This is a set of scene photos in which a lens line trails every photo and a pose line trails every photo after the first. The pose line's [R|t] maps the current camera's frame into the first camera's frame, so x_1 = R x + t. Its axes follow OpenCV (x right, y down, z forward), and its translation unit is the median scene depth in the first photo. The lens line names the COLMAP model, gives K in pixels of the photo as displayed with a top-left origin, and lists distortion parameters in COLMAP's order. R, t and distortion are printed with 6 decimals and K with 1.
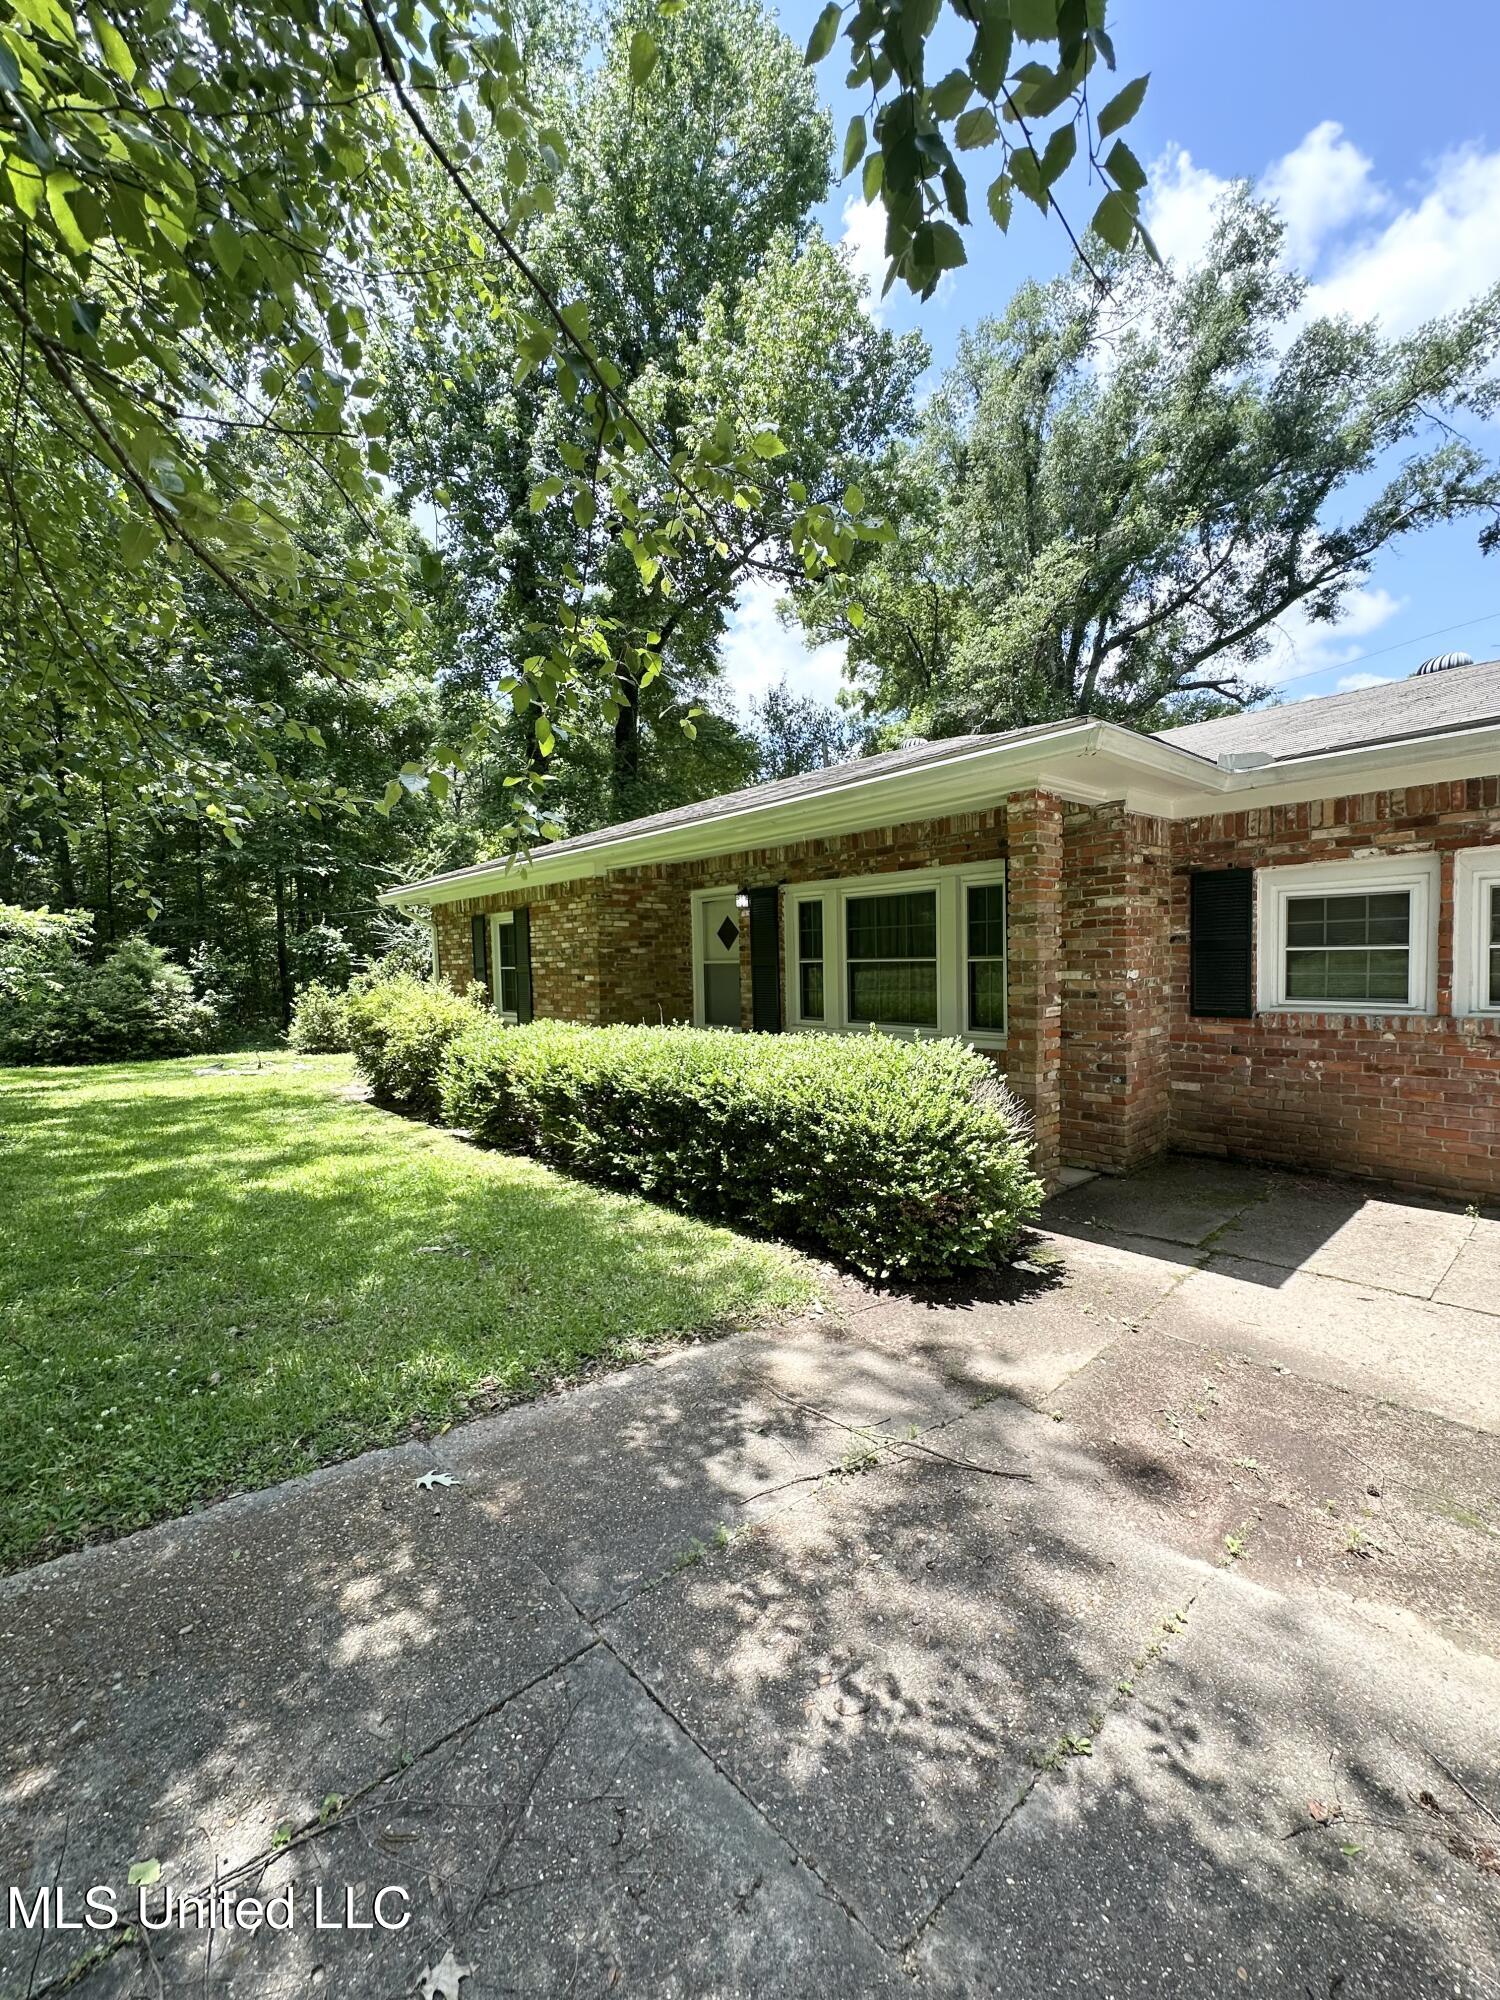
lens RADIAL K [[801.7, 0, 749.5], [0, 801.7, 996.2], [0, 0, 1]] dist [-0.004376, -0.000350]
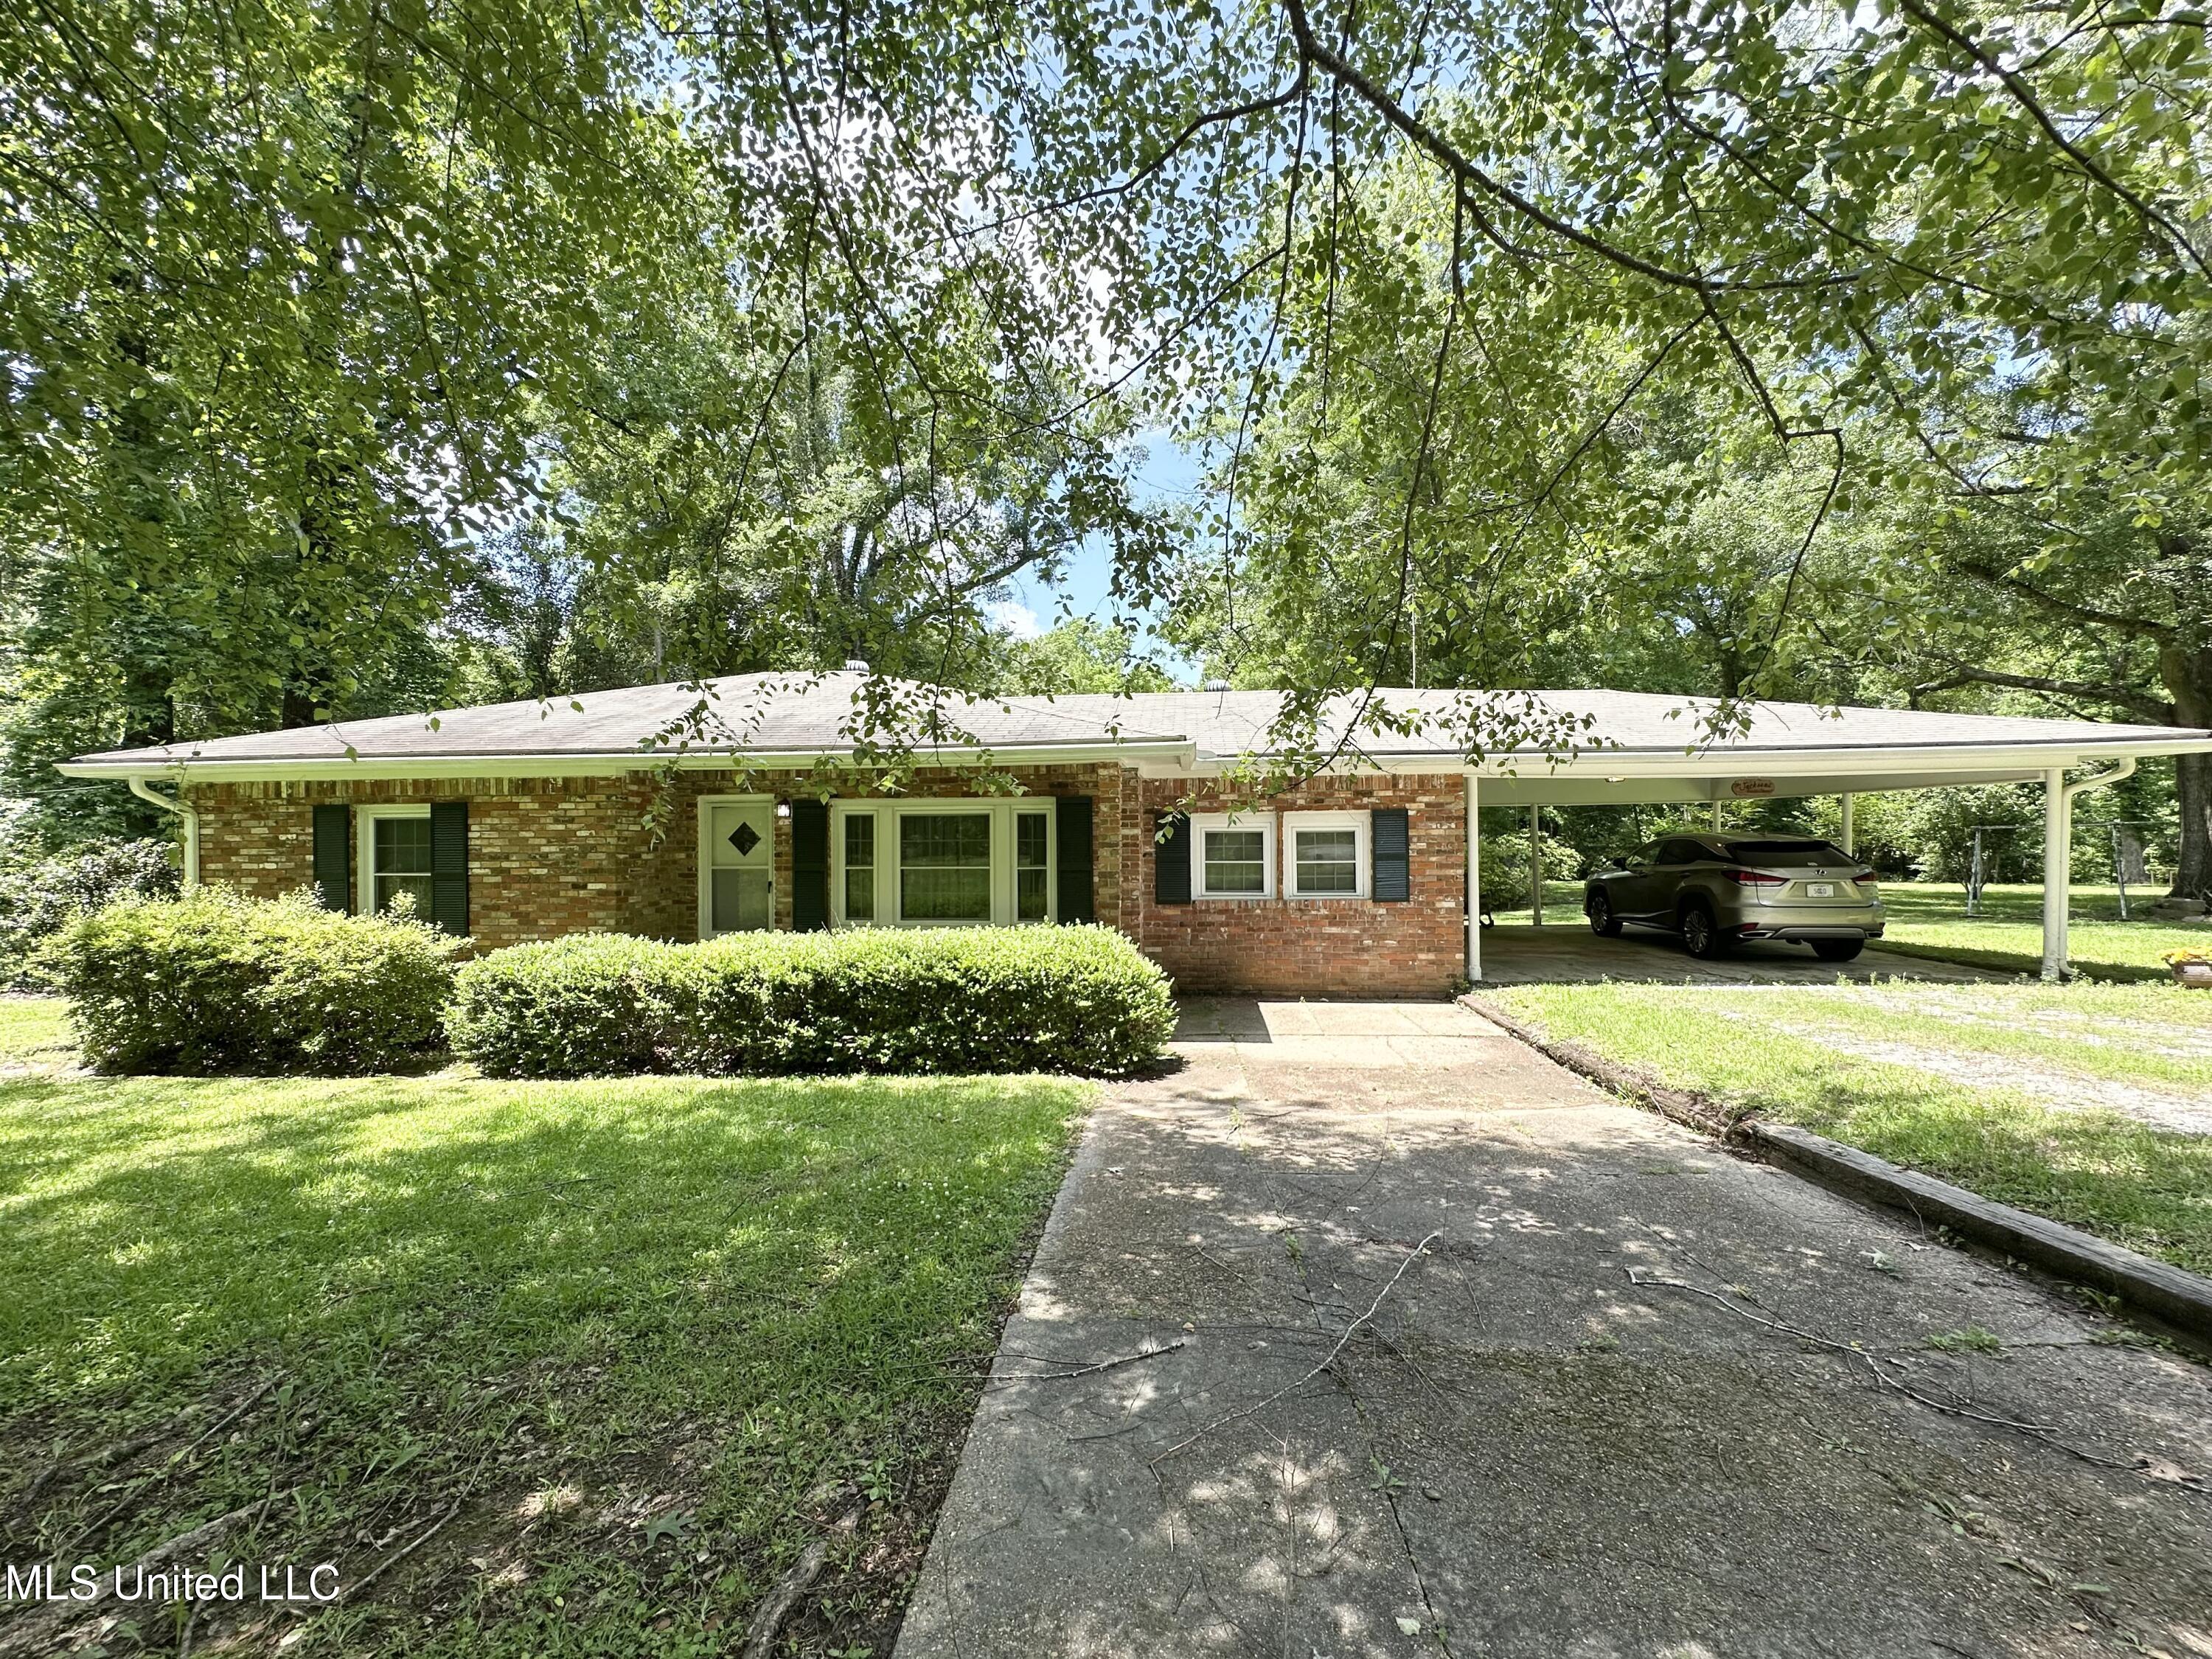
lens RADIAL K [[886.7, 0, 1108.7], [0, 886.7, 835.1], [0, 0, 1]] dist [-0.004376, -0.000350]
pose [[0.723162, 0.017654, 0.690453, -0.891037], [0.024422, 0.998395, -0.051106, -0.028846], [-0.690247, 0.053820, 0.721570, -0.243740]]
